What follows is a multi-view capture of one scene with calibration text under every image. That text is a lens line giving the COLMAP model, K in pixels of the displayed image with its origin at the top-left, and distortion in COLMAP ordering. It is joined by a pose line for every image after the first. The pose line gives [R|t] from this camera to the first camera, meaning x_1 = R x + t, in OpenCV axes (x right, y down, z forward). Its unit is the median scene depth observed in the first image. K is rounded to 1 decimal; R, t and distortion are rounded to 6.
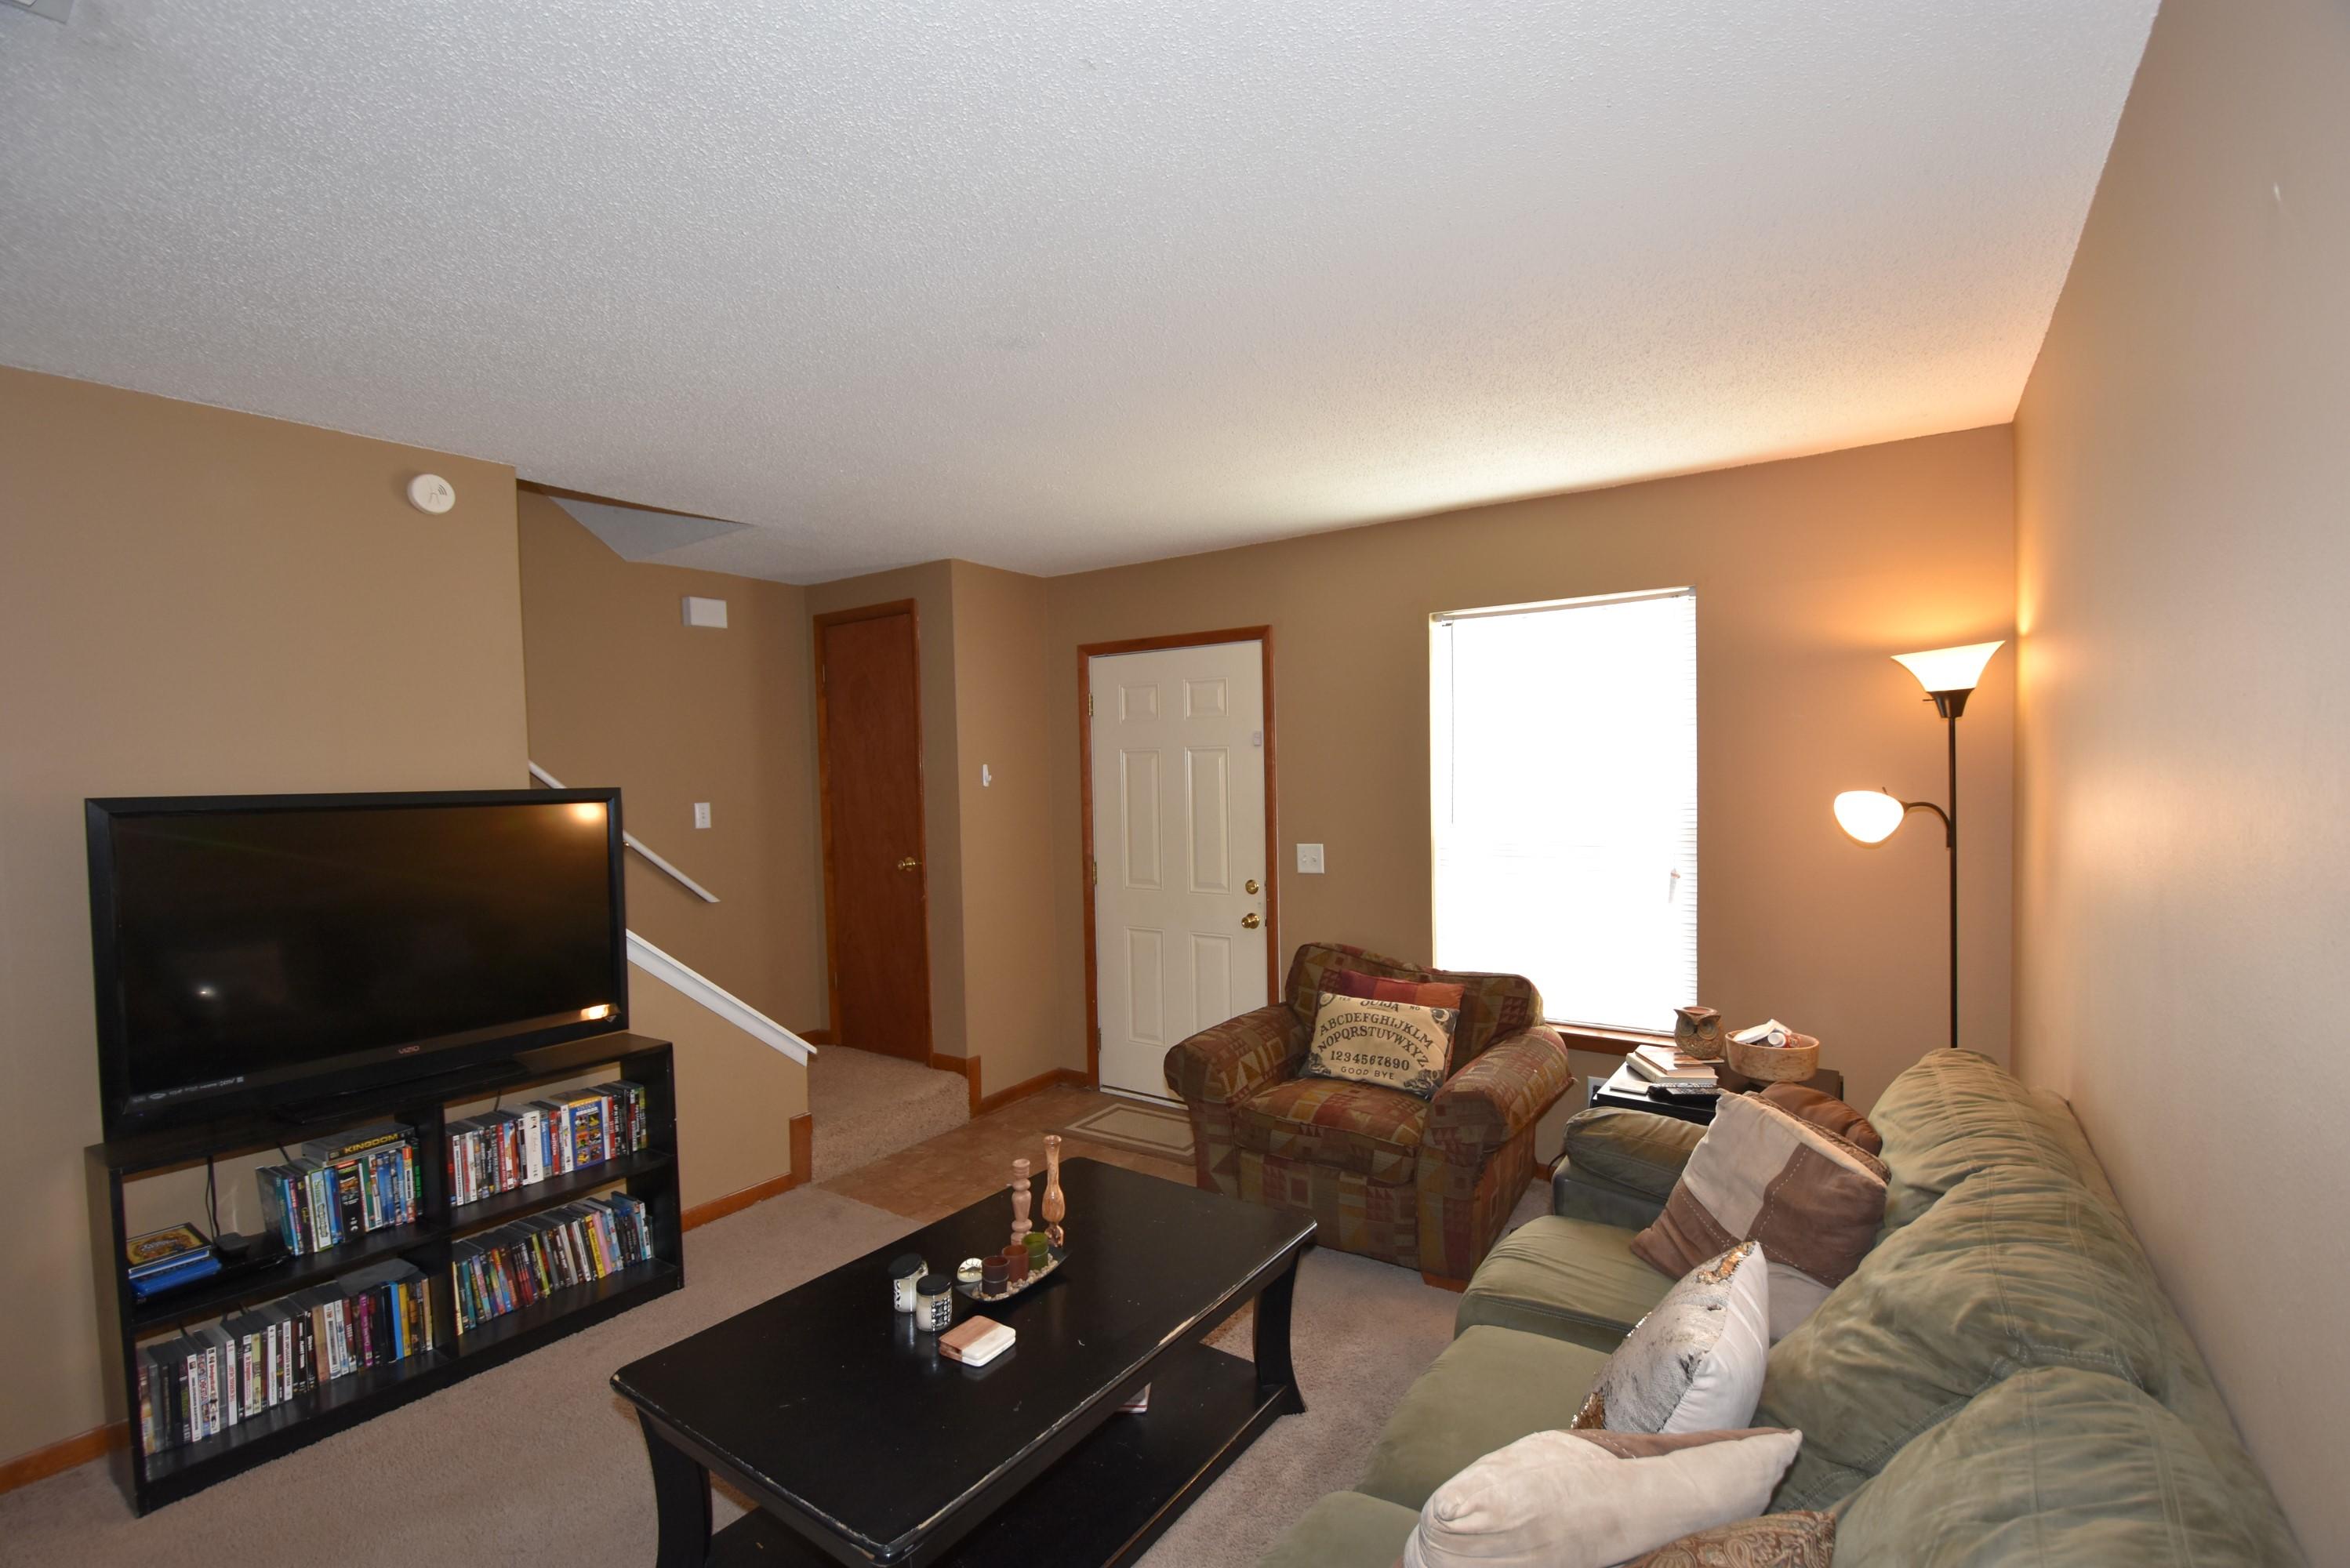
lens RADIAL K [[1022.1, 0, 1176.3], [0, 1022.1, 787.9], [0, 0, 1]] dist [-0.002590, -0.011533]
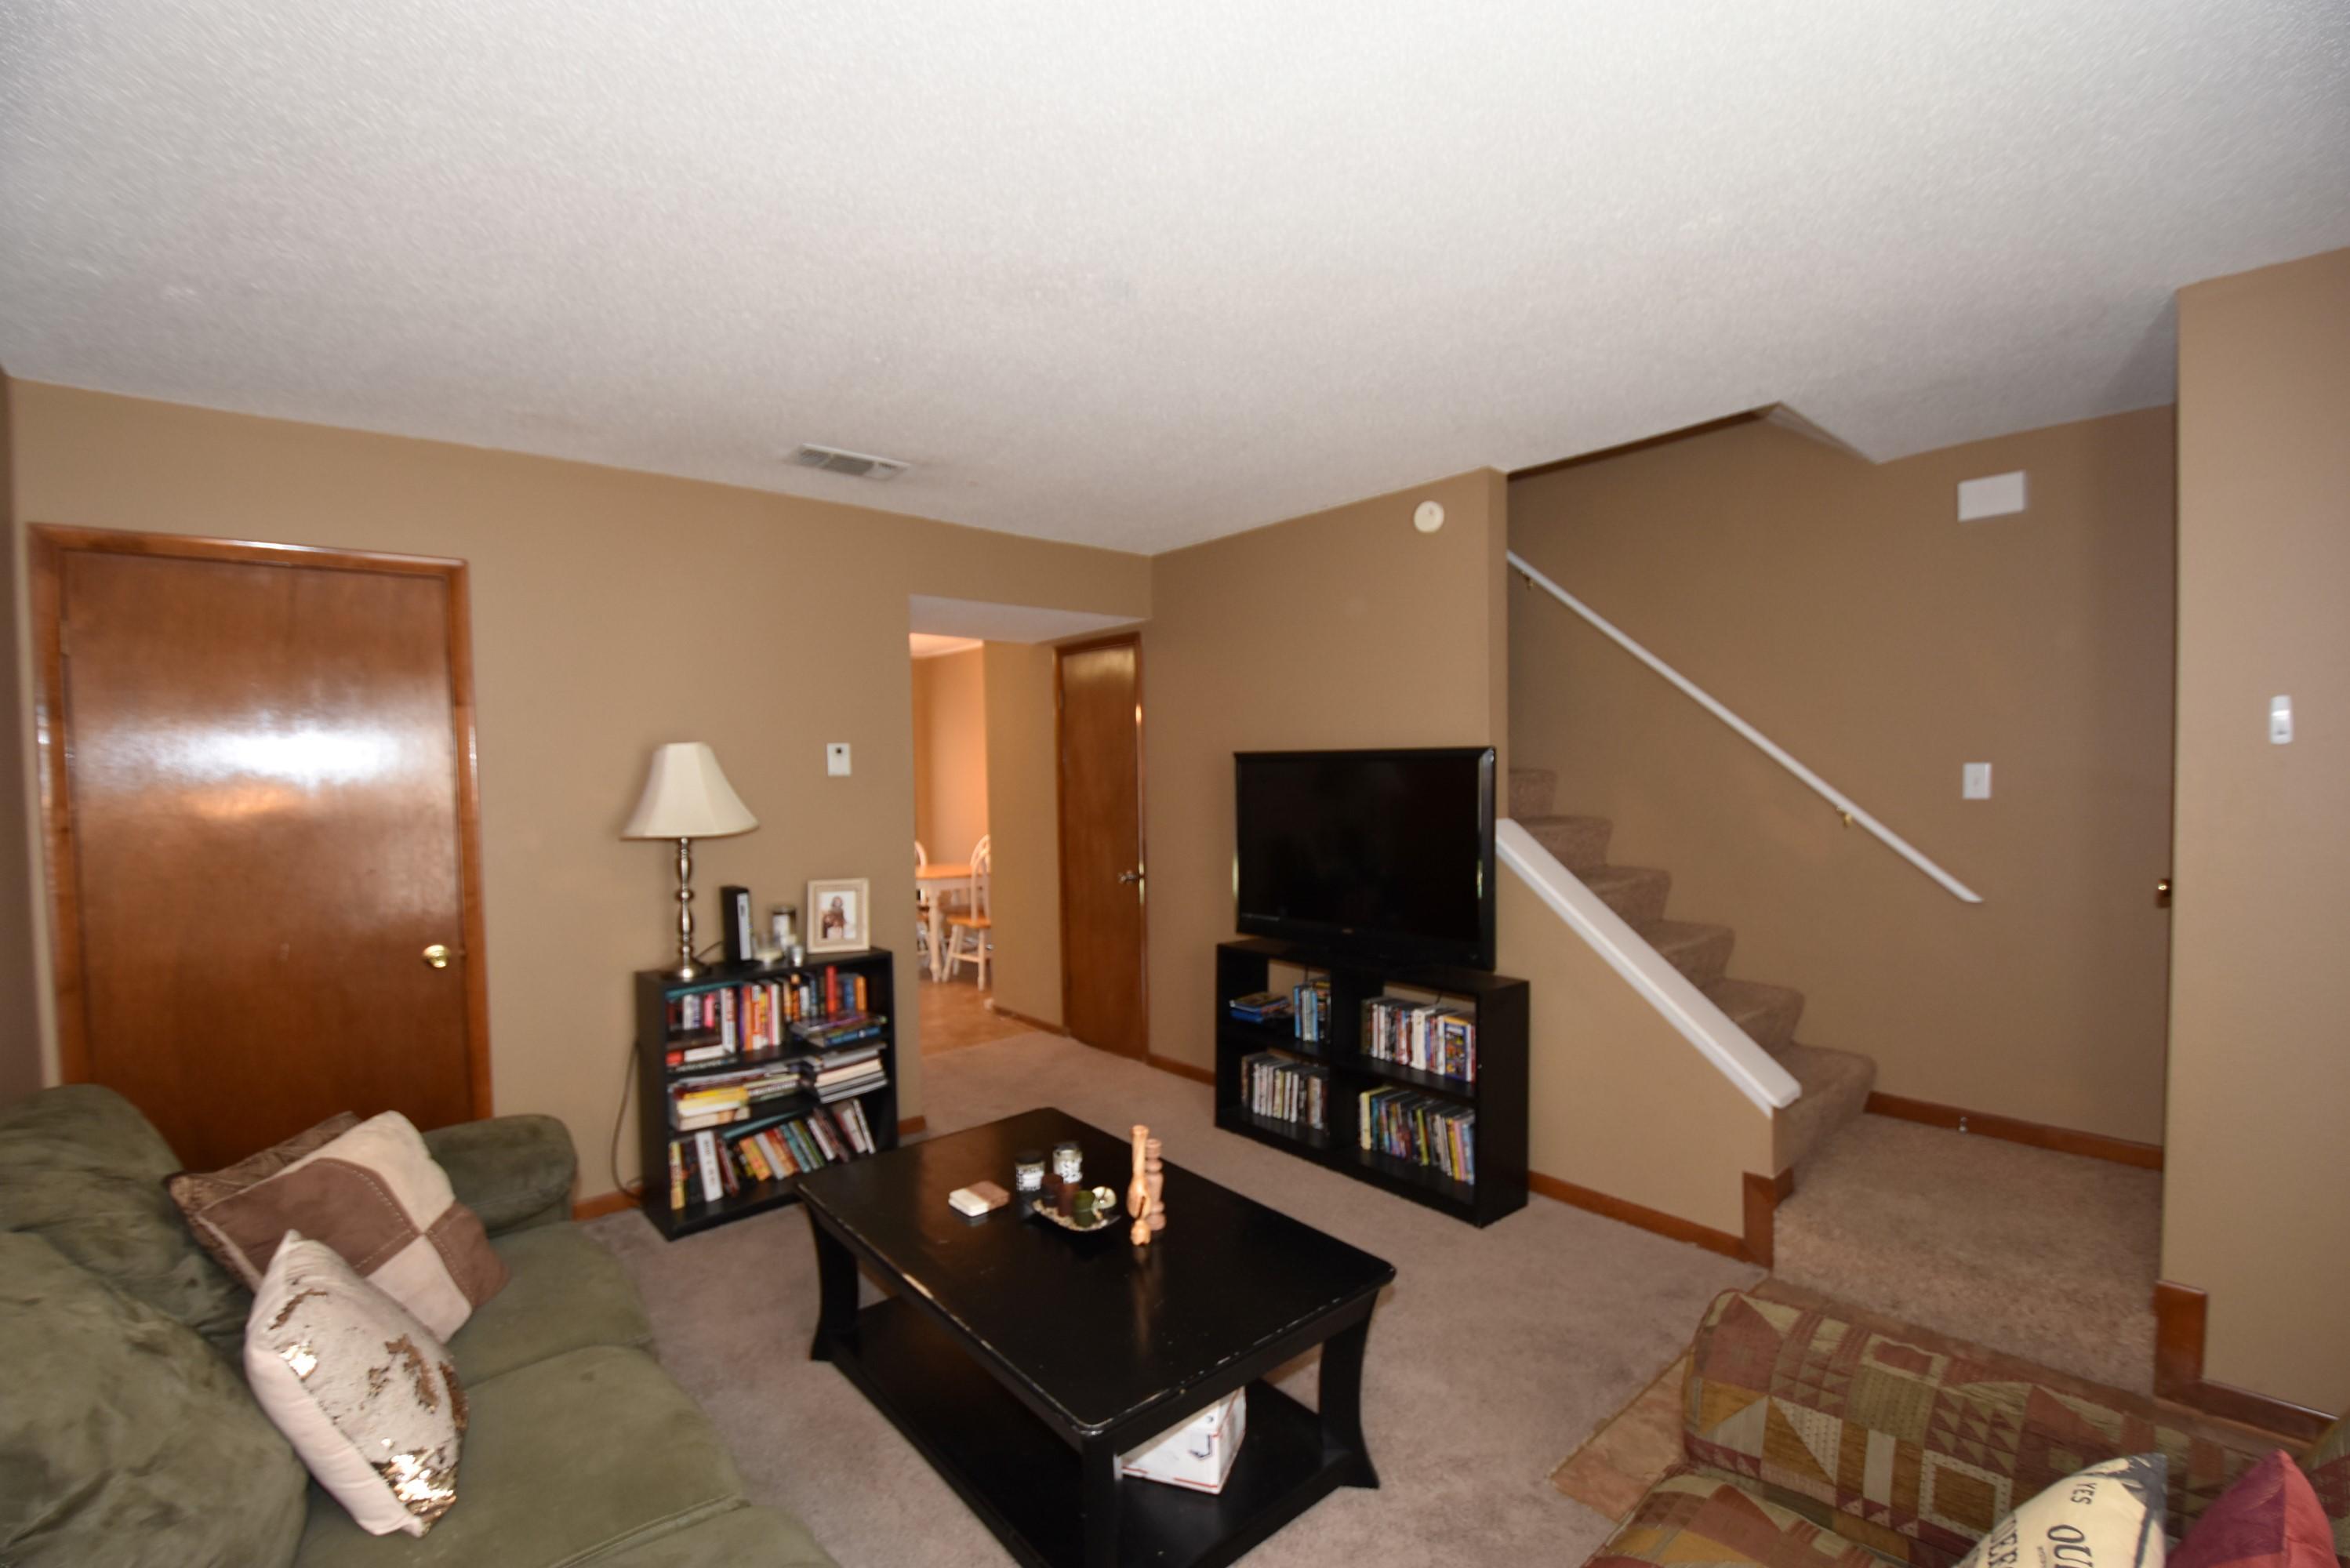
lens RADIAL K [[1022.1, 0, 1181.5], [0, 1022.1, 789.1], [0, 0, 1]] dist [-0.002590, -0.011533]
pose [[-0.253851, 0.048555, -0.966024, 0.531135], [0.008297, 0.998812, 0.048023, -0.009124], [0.967208, 0.004176, -0.253952, 0.889206]]
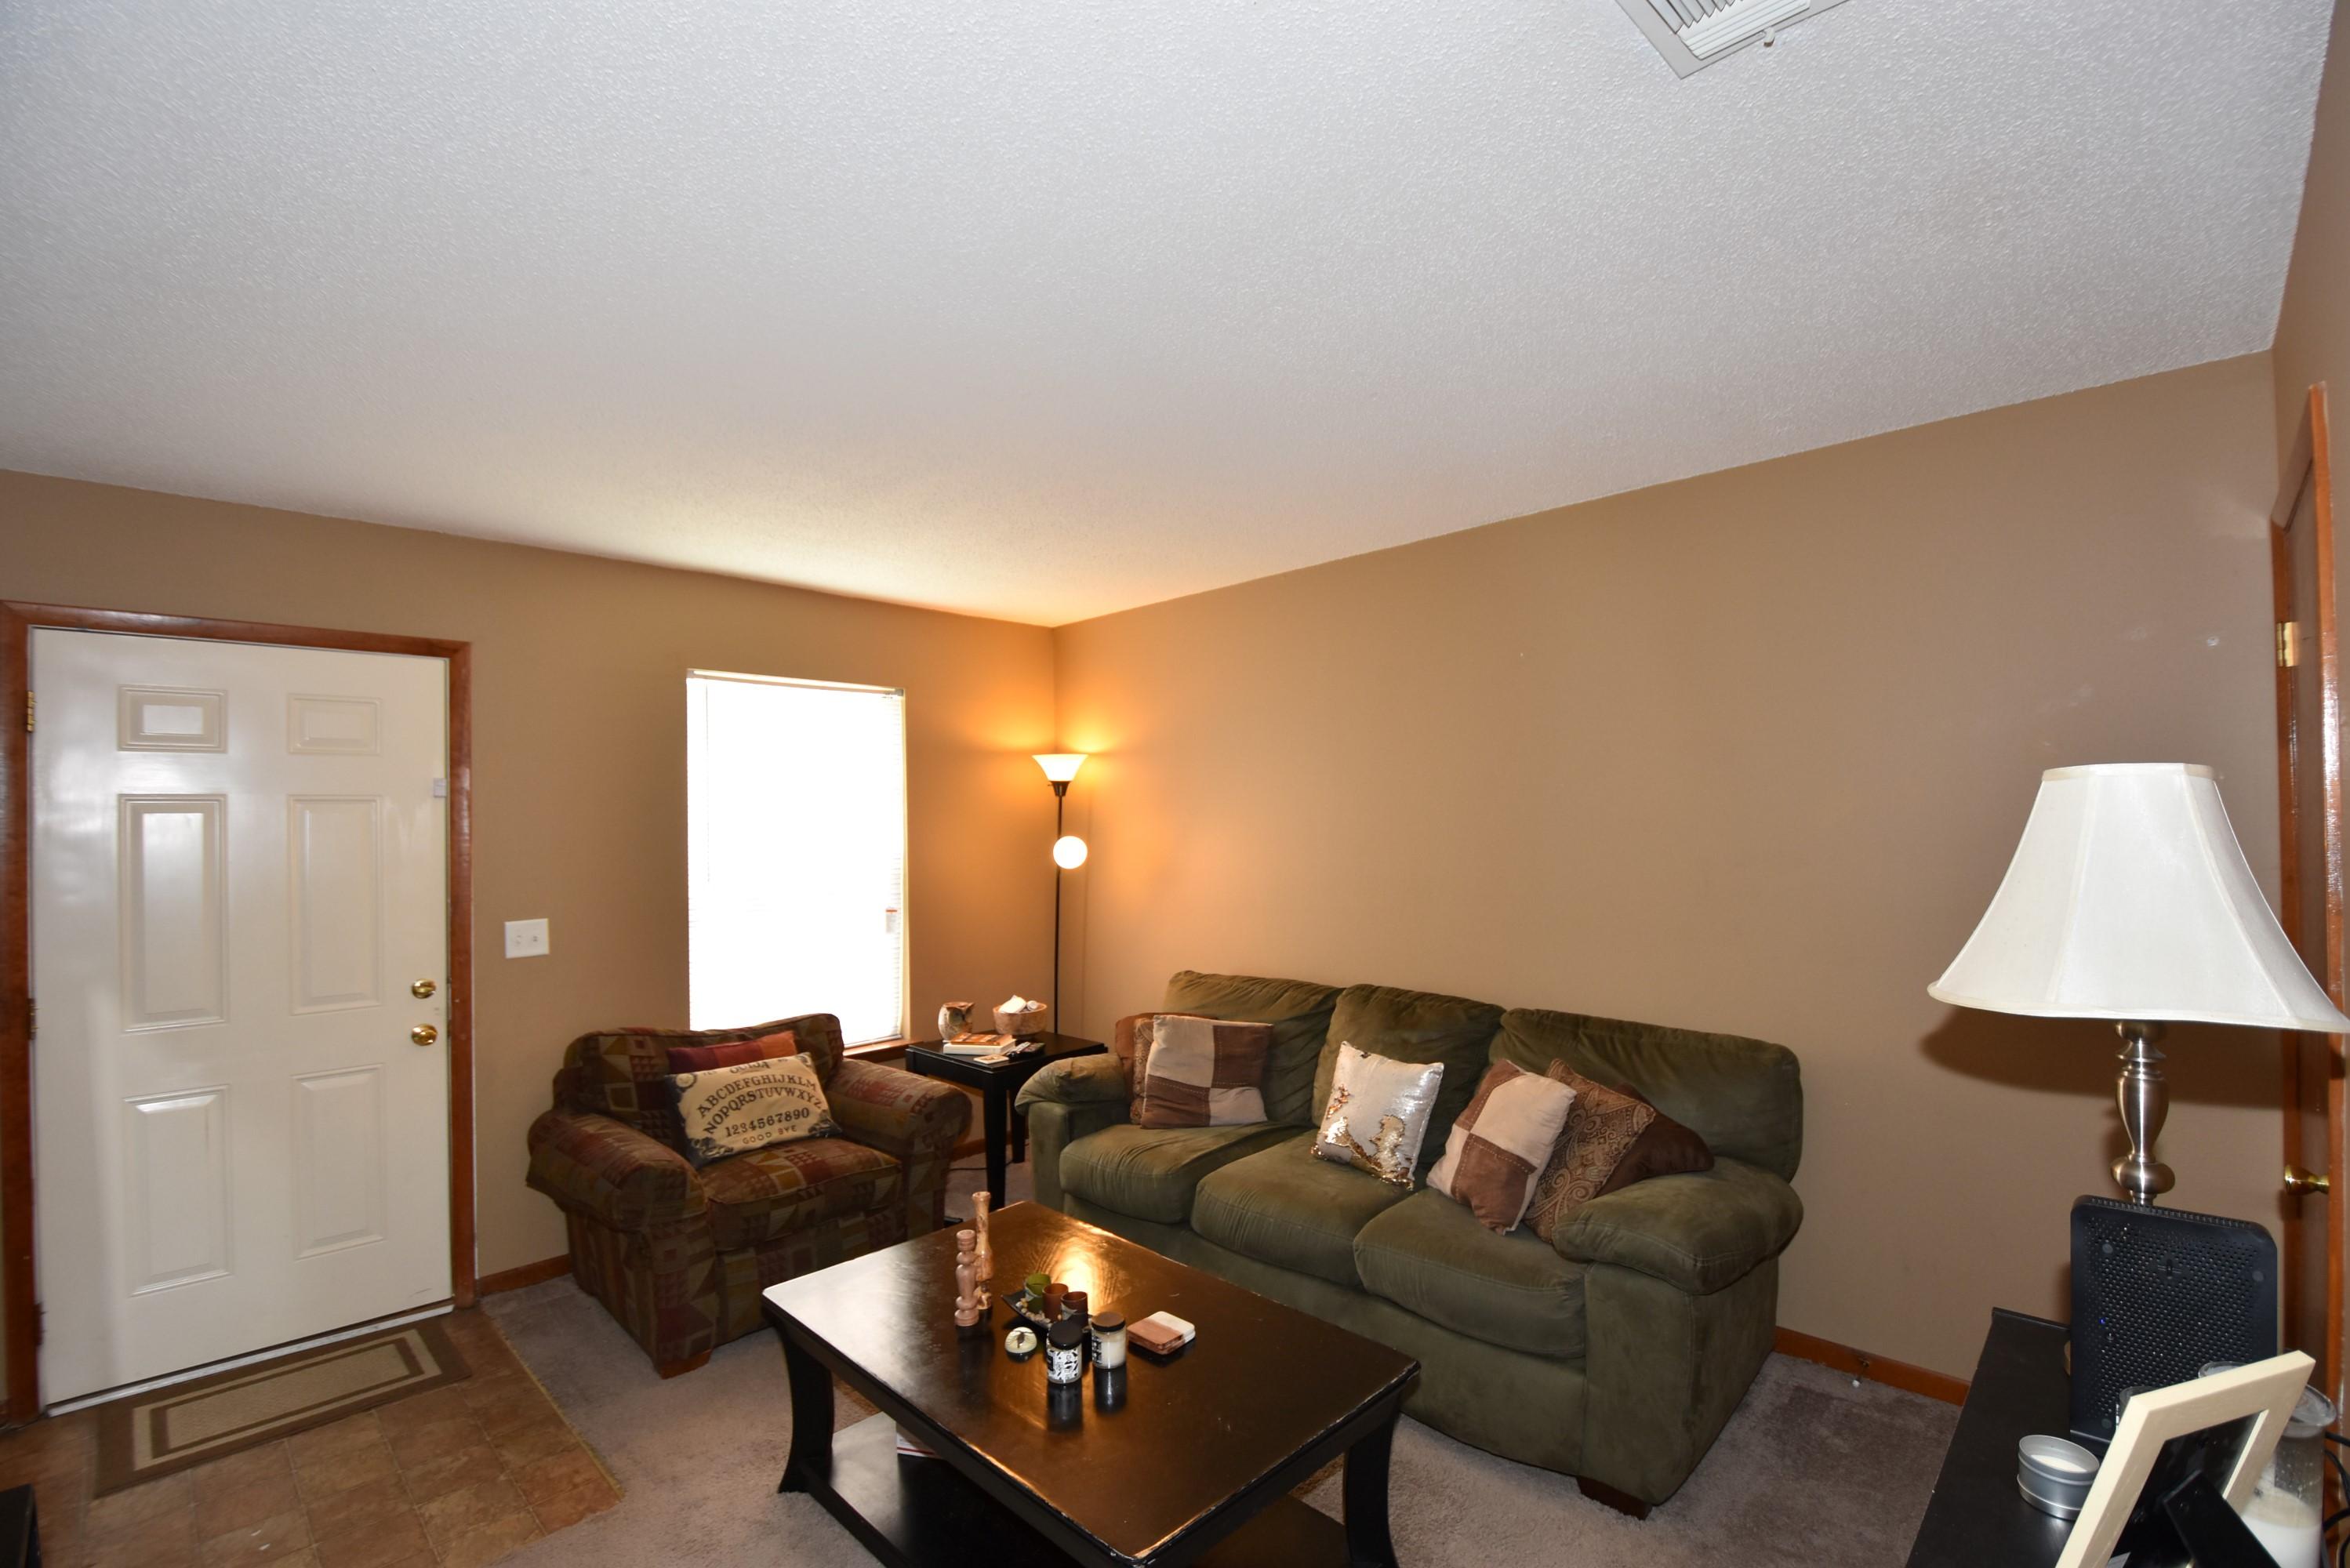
lens RADIAL K [[1022.1, 0, 1167.9], [0, 1022.1, 803.0], [0, 0, 1]] dist [-0.002590, -0.011533]
pose [[0.166272, 0.029026, 0.985653, -0.731902], [0.026257, 0.999082, -0.033851, 0.002728], [-0.985730, 0.031509, 0.165358, 0.450958]]
